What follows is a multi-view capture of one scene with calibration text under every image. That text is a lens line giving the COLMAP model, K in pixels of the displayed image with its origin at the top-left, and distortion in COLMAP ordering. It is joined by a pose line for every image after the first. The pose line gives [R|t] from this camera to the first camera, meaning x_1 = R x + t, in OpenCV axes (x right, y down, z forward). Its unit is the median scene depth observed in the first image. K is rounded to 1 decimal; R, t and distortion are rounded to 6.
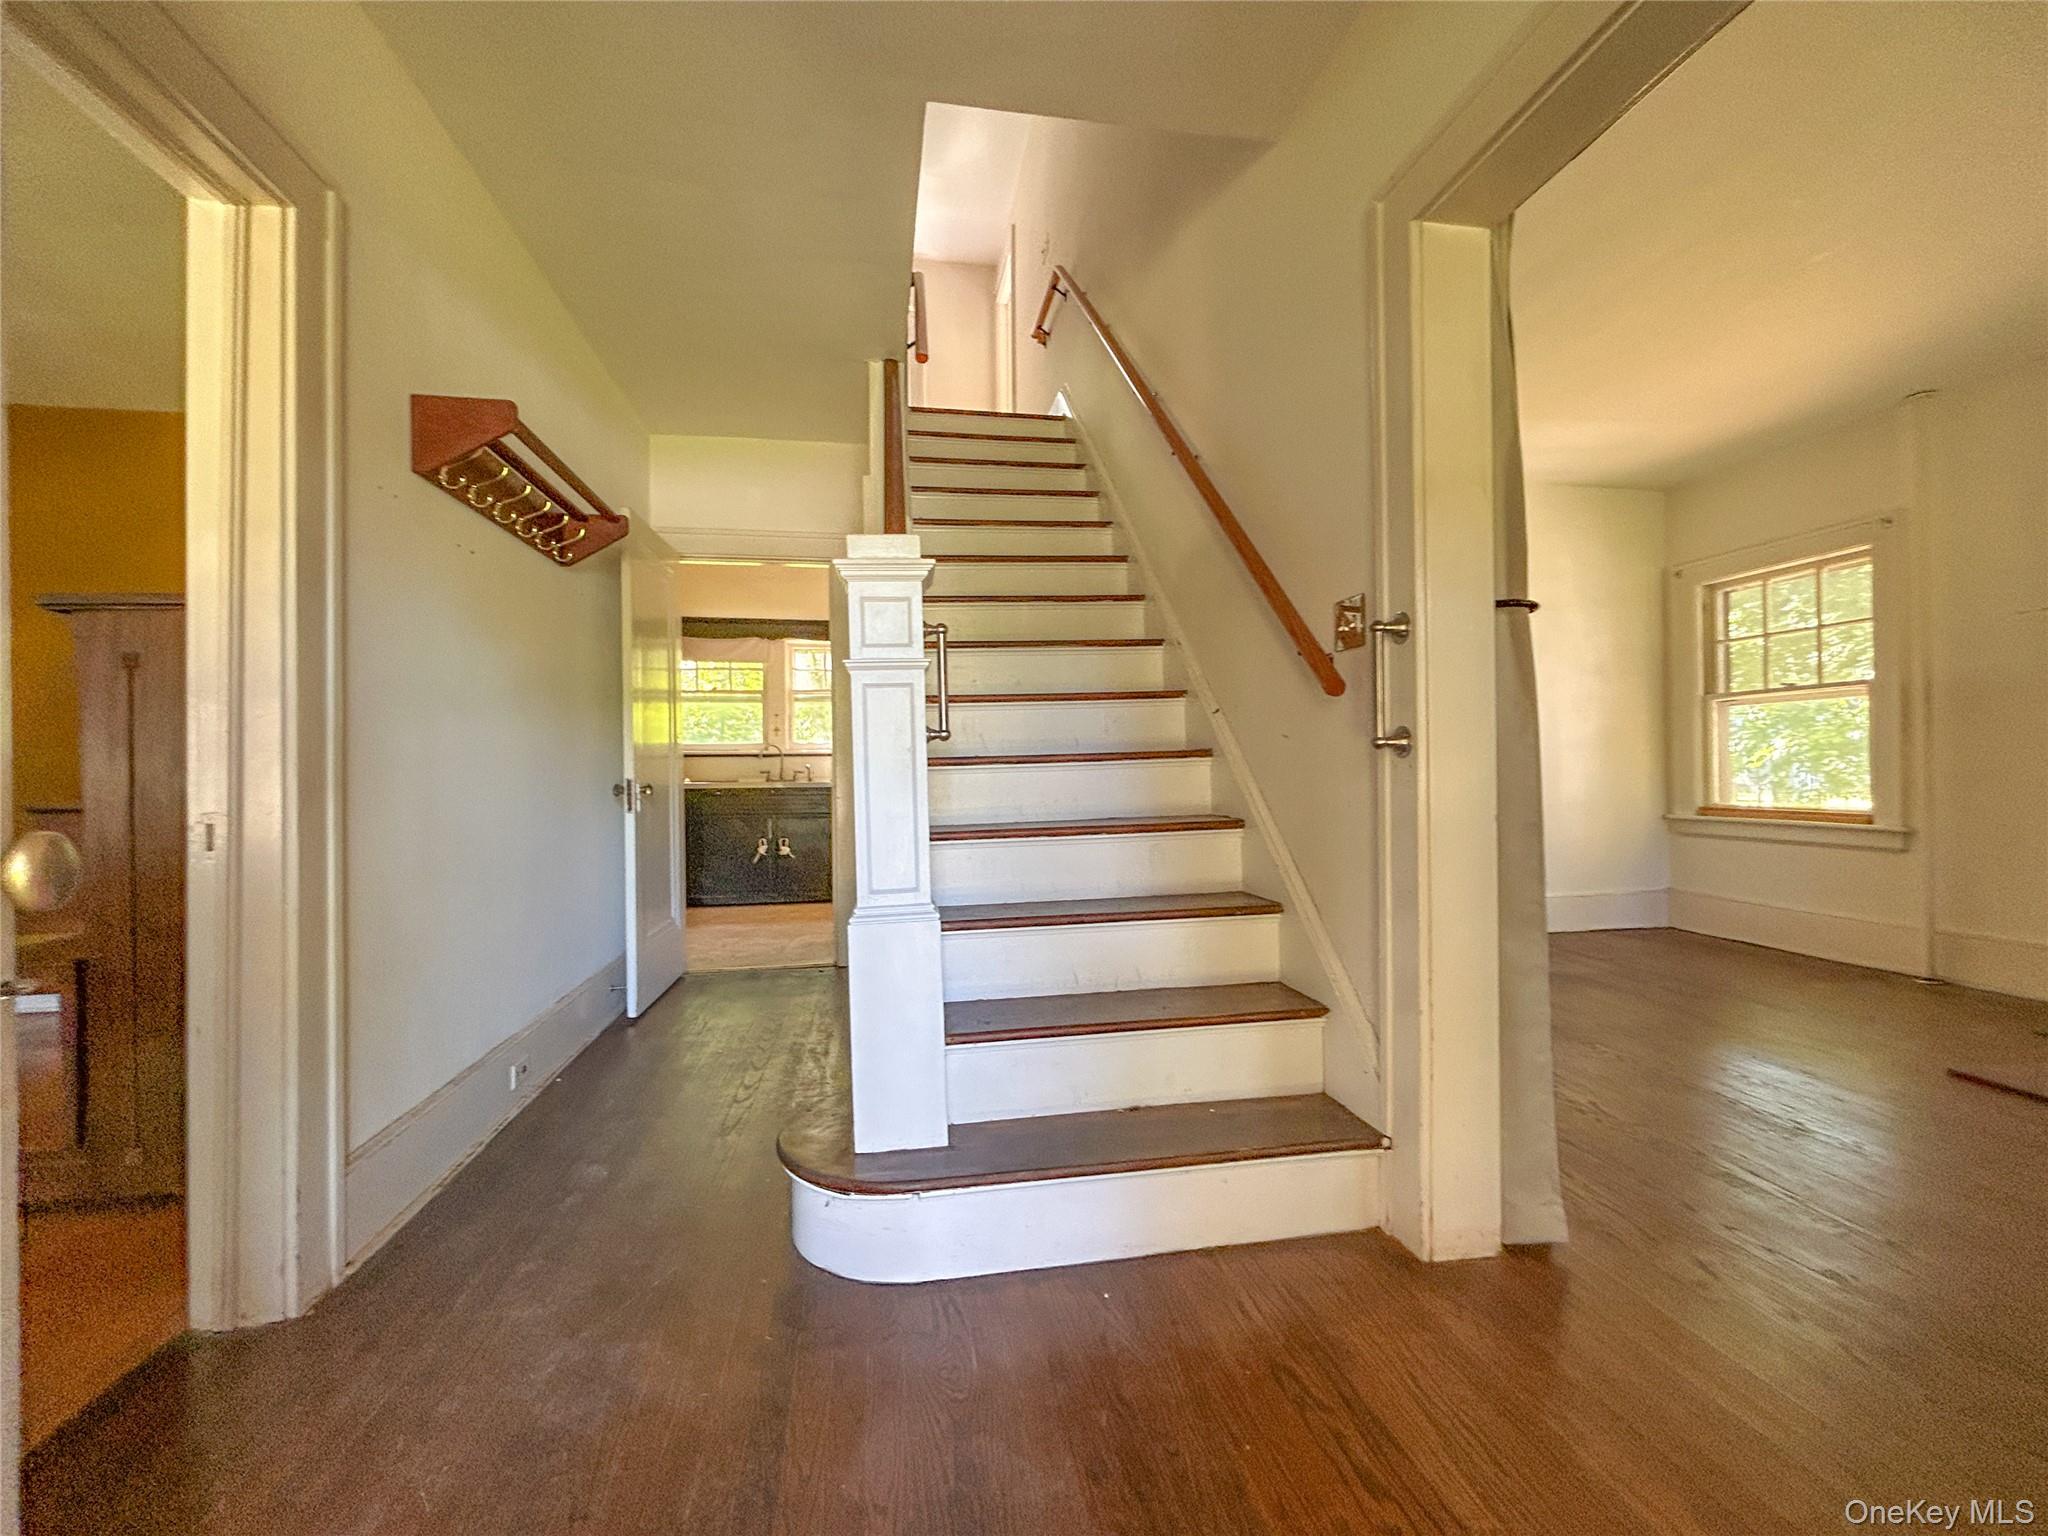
lens RADIAL K [[825.7, 0, 1025.8], [0, 825.7, 765.9], [0, 0, 1]] dist [-0.000881, 0.000329]
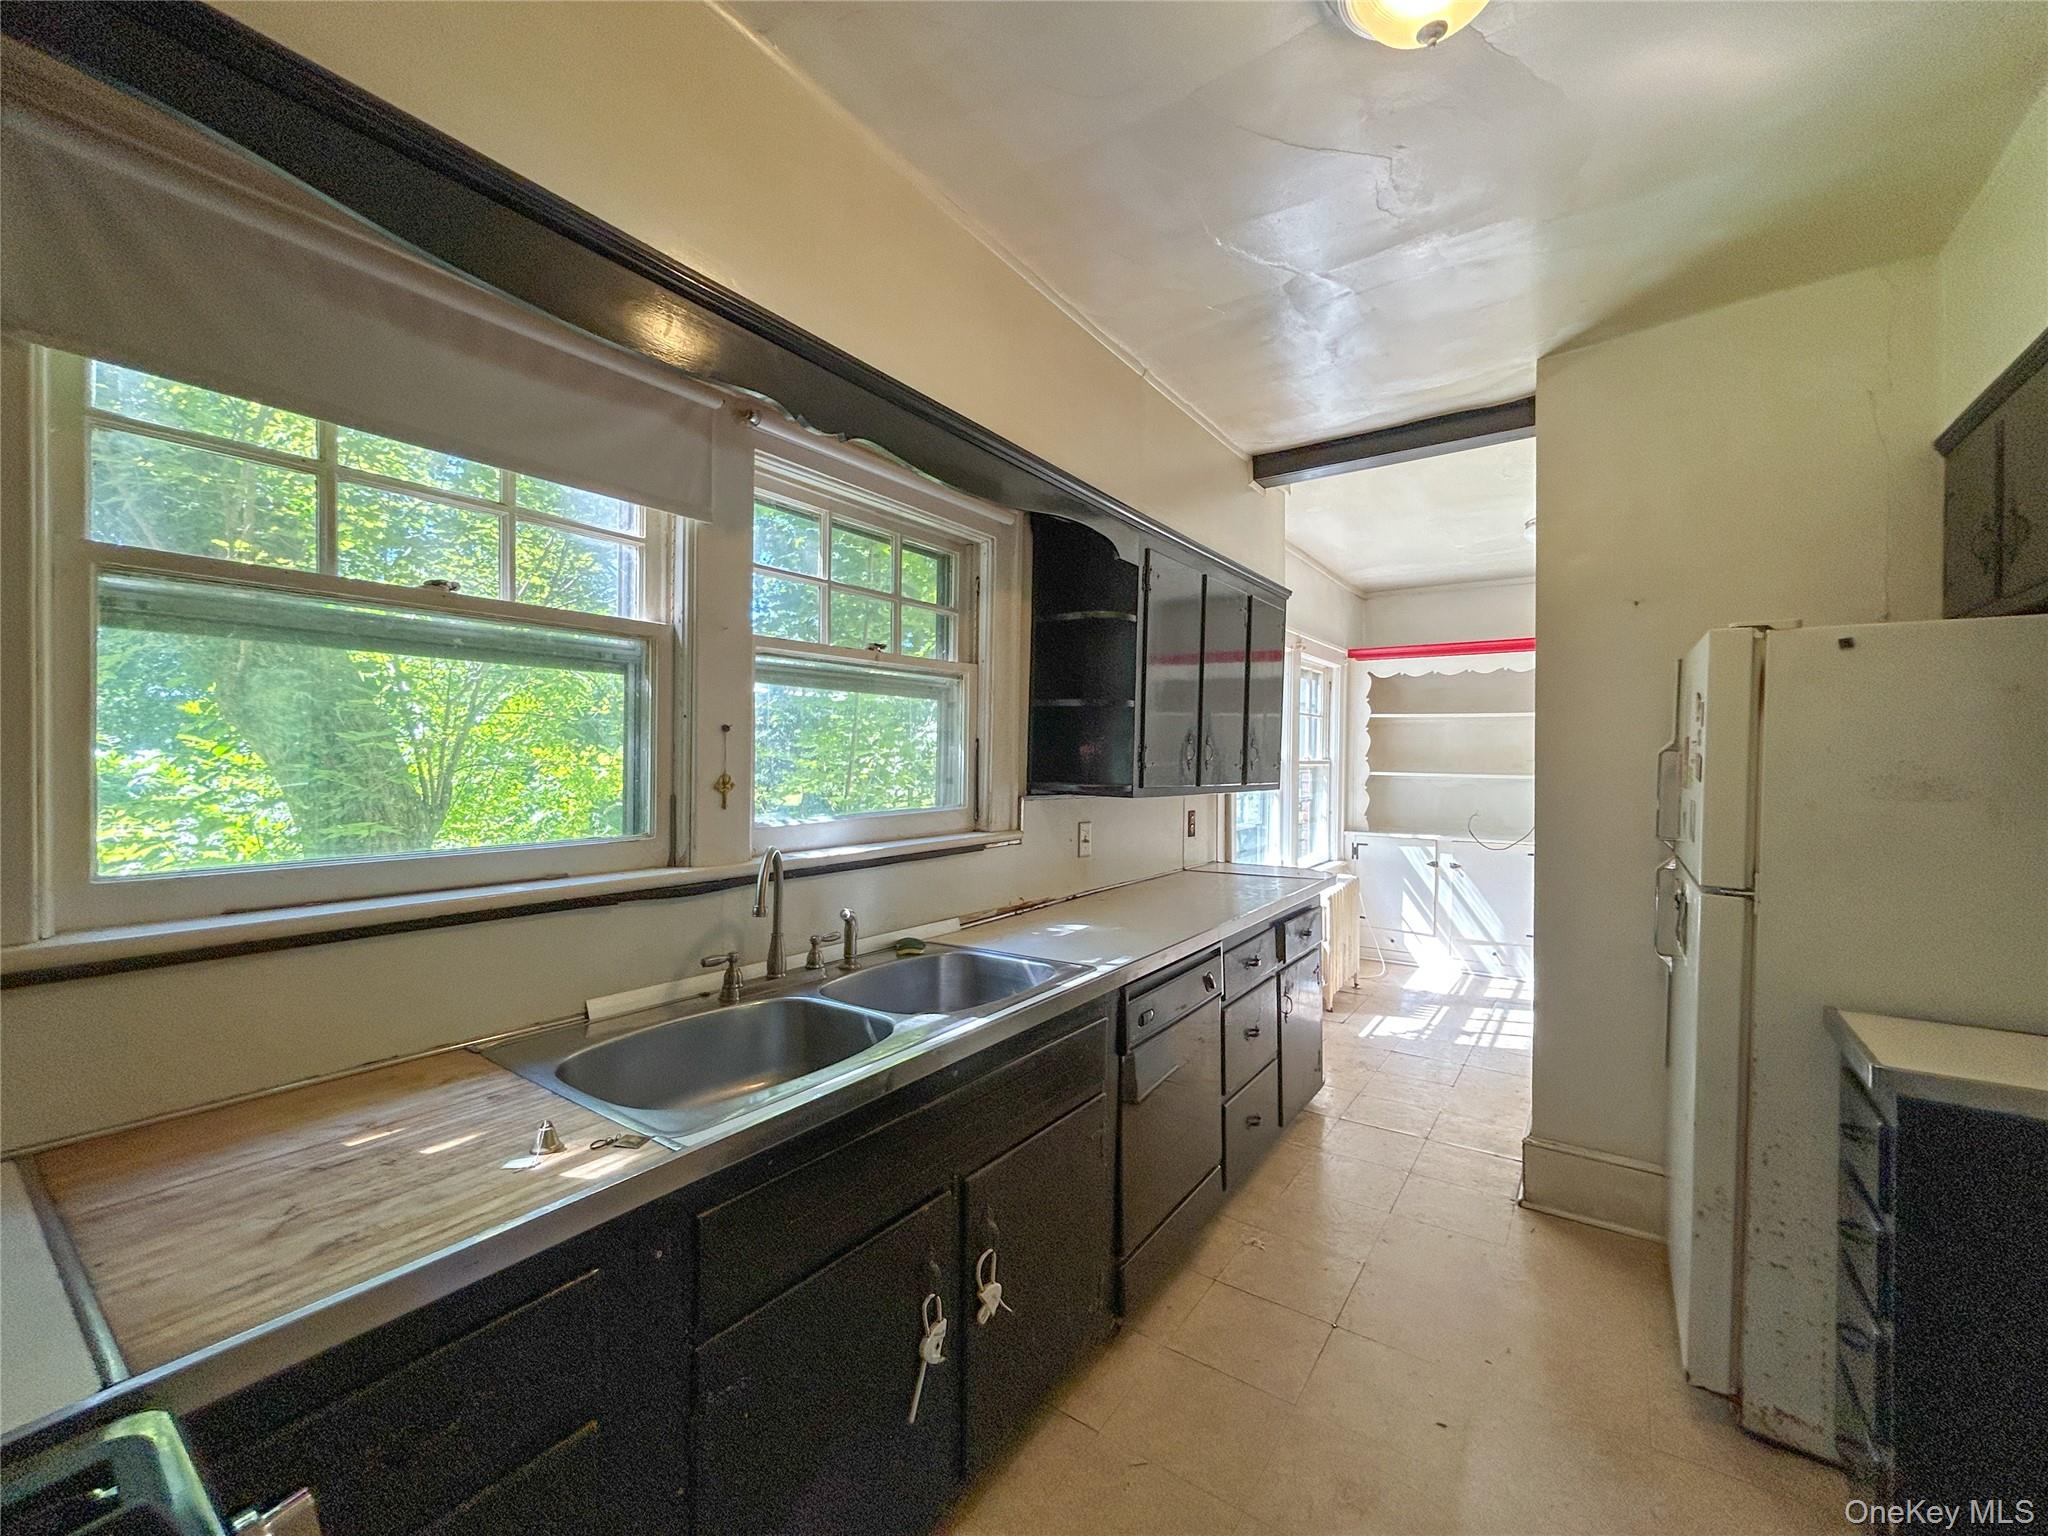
lens RADIAL K [[836.6, 0, 1033.3], [0, 836.6, 768.5], [0, 0, 1]] dist [-0.000774, 0.000051]
pose [[0.704949, 0.007518, 0.709218, -0.901838], [-0.020393, 0.999745, 0.009672, -0.113543], [-0.708965, -0.021281, 0.704923, 1.605582]]
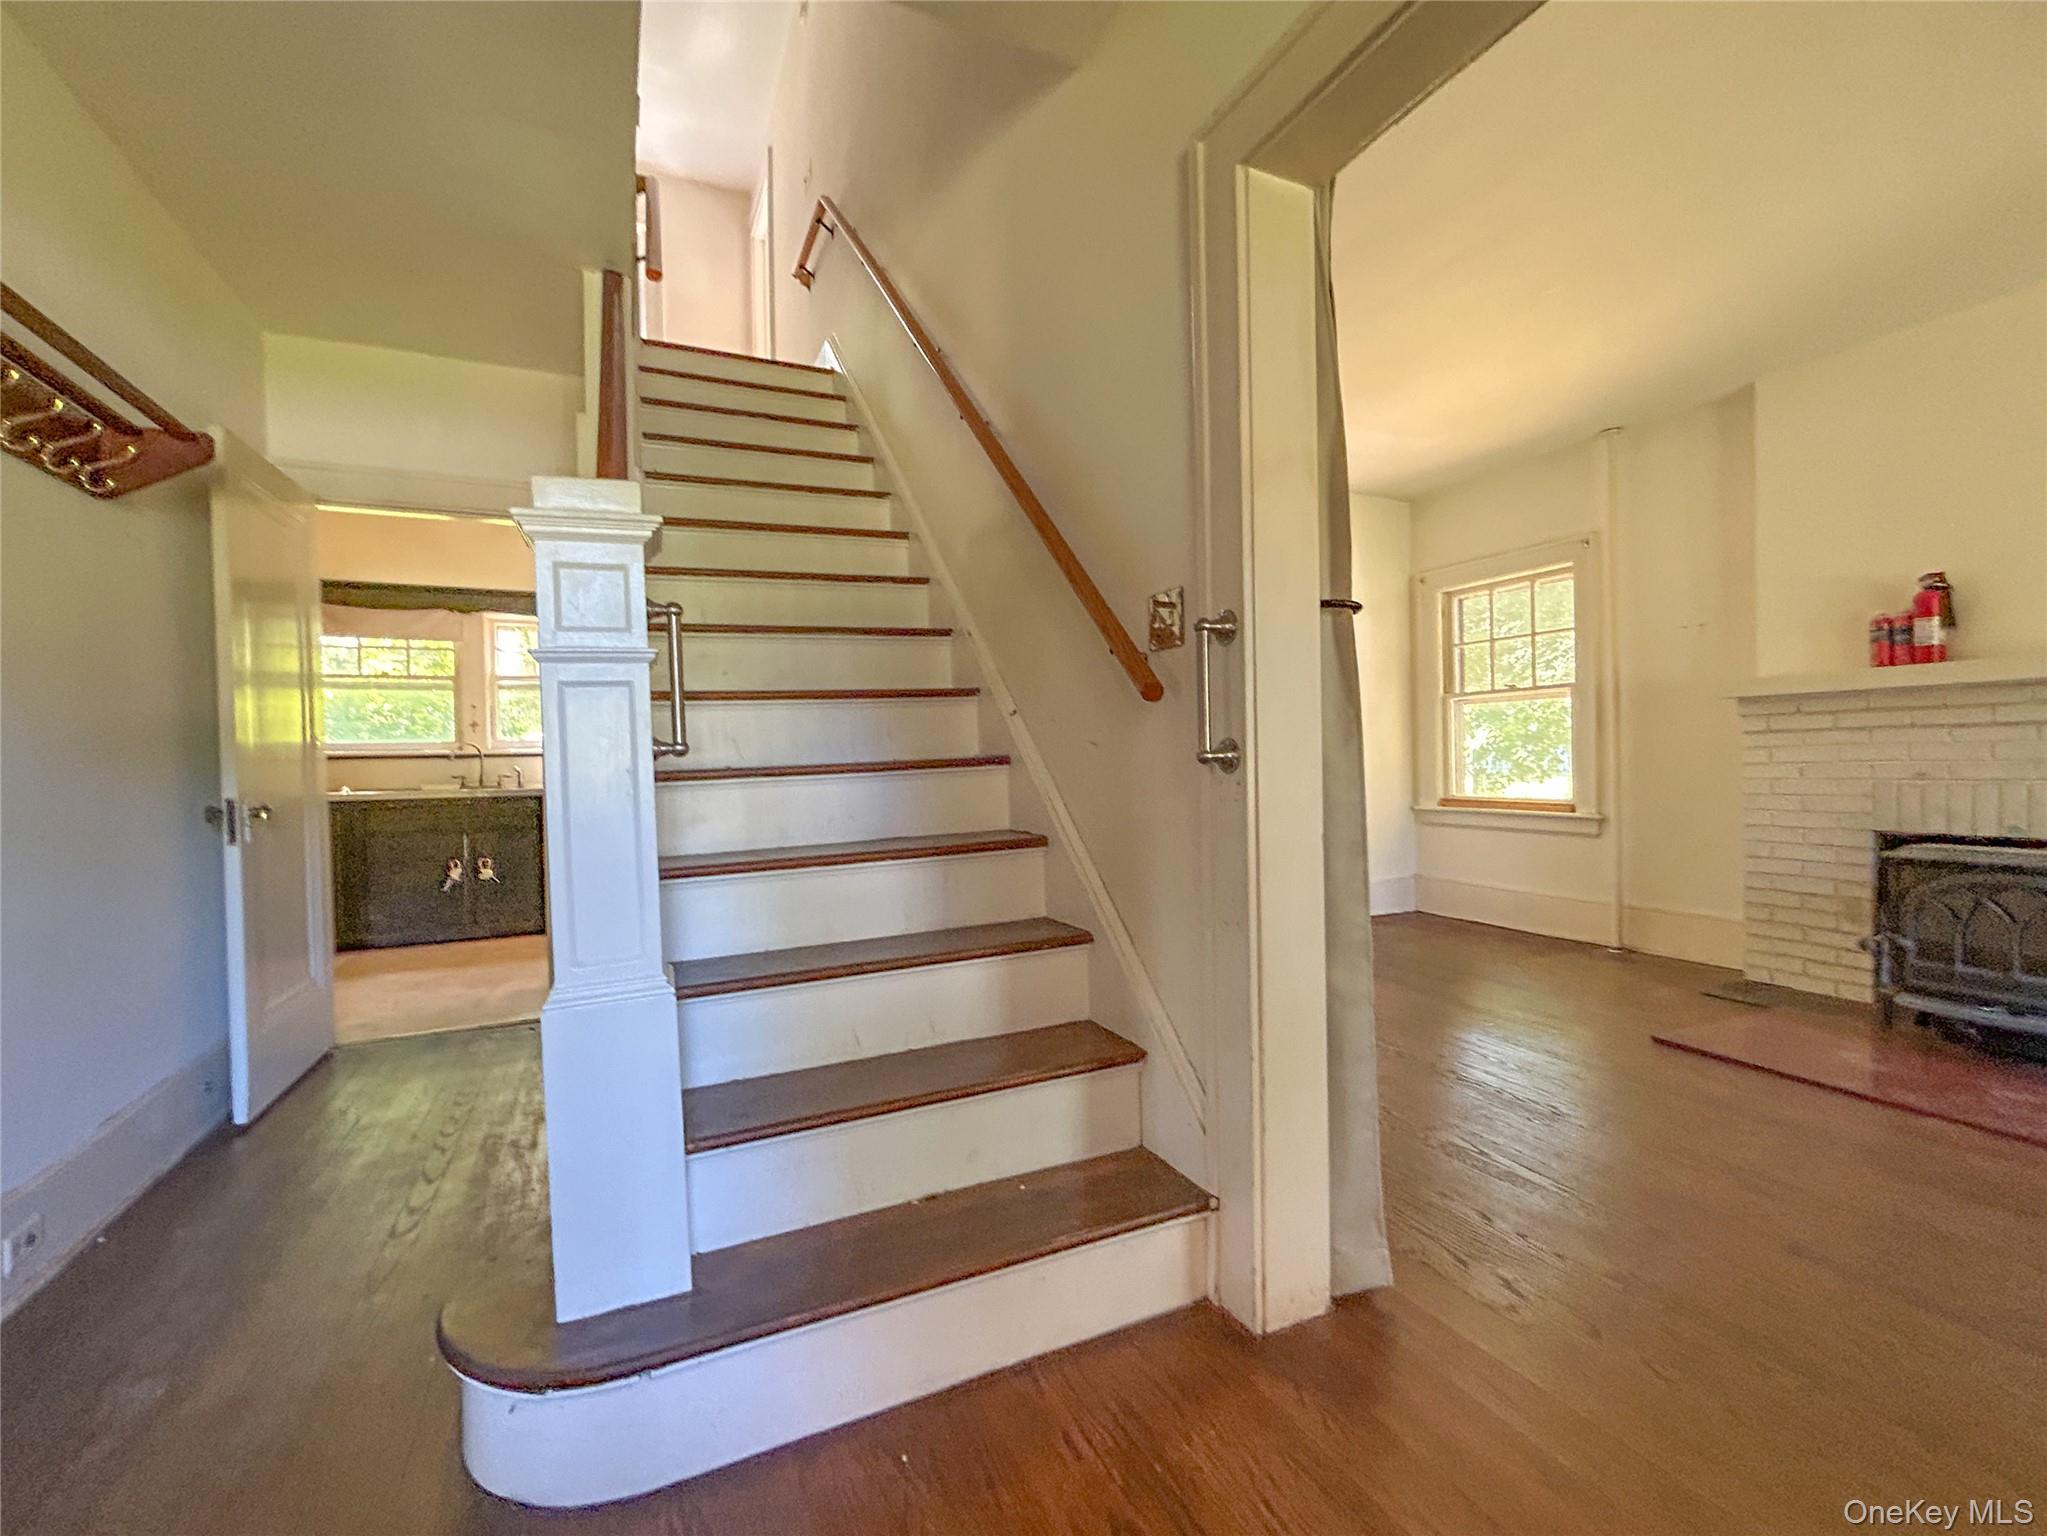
lens RADIAL K [[855.8, 0, 1023.5], [0, 855.8, 768.0], [0, 0, 1]] dist [-0.002223, 0.000081]
pose [[0.965593, -0.012728, 0.259745, 0.001605], [0.009094, 0.999843, 0.015189, -0.019024], [-0.259897, -0.012304, 0.965558, 0.100774]]
